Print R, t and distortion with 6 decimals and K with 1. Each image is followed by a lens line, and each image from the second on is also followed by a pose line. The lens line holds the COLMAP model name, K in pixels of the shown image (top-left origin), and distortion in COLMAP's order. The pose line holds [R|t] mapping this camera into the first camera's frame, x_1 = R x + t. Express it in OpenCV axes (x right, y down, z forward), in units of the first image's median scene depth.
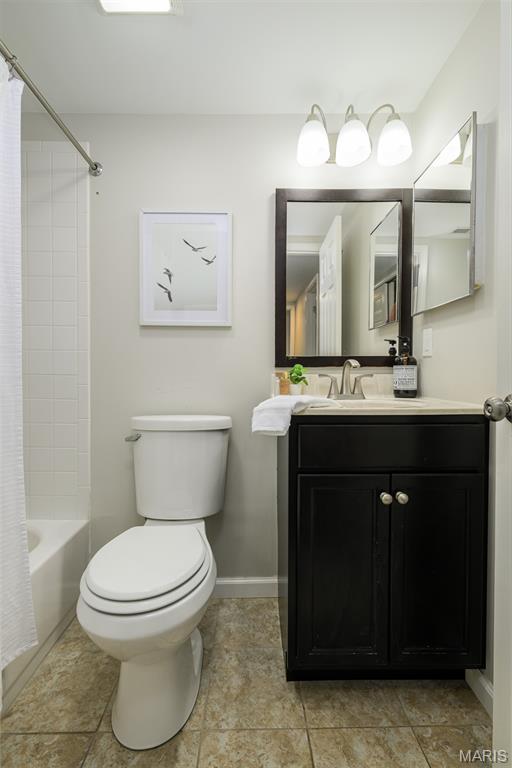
lens RADIAL K [[377.9, 0, 257.3], [0, 377.9, 381.3], [0, 0, 1]] dist [0.001825, 0.000117]
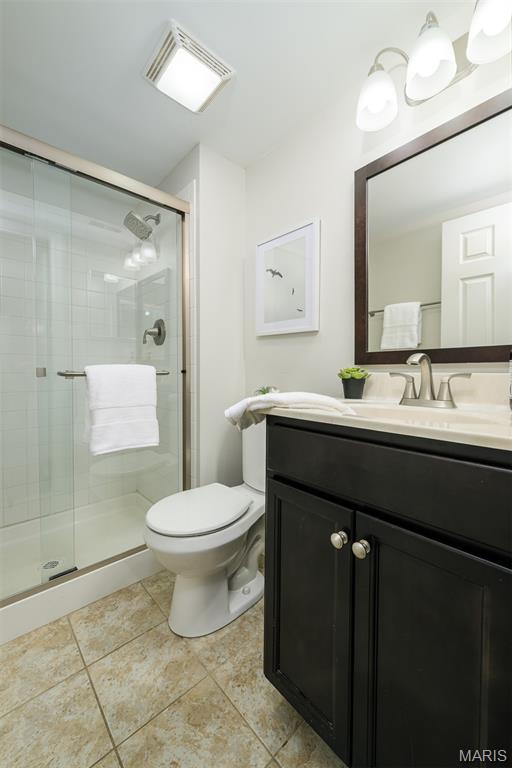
lens RADIAL K [[299.4, 0, 256.1], [0, 299.4, 379.6], [0, 0, 1]] dist [-0.000512, -0.000101]
pose [[0.656111, 0.028384, -0.754131, 0.465696], [-0.022621, 0.999583, 0.017941, -0.008370], [0.754326, 0.005288, 0.656479, 0.341267]]
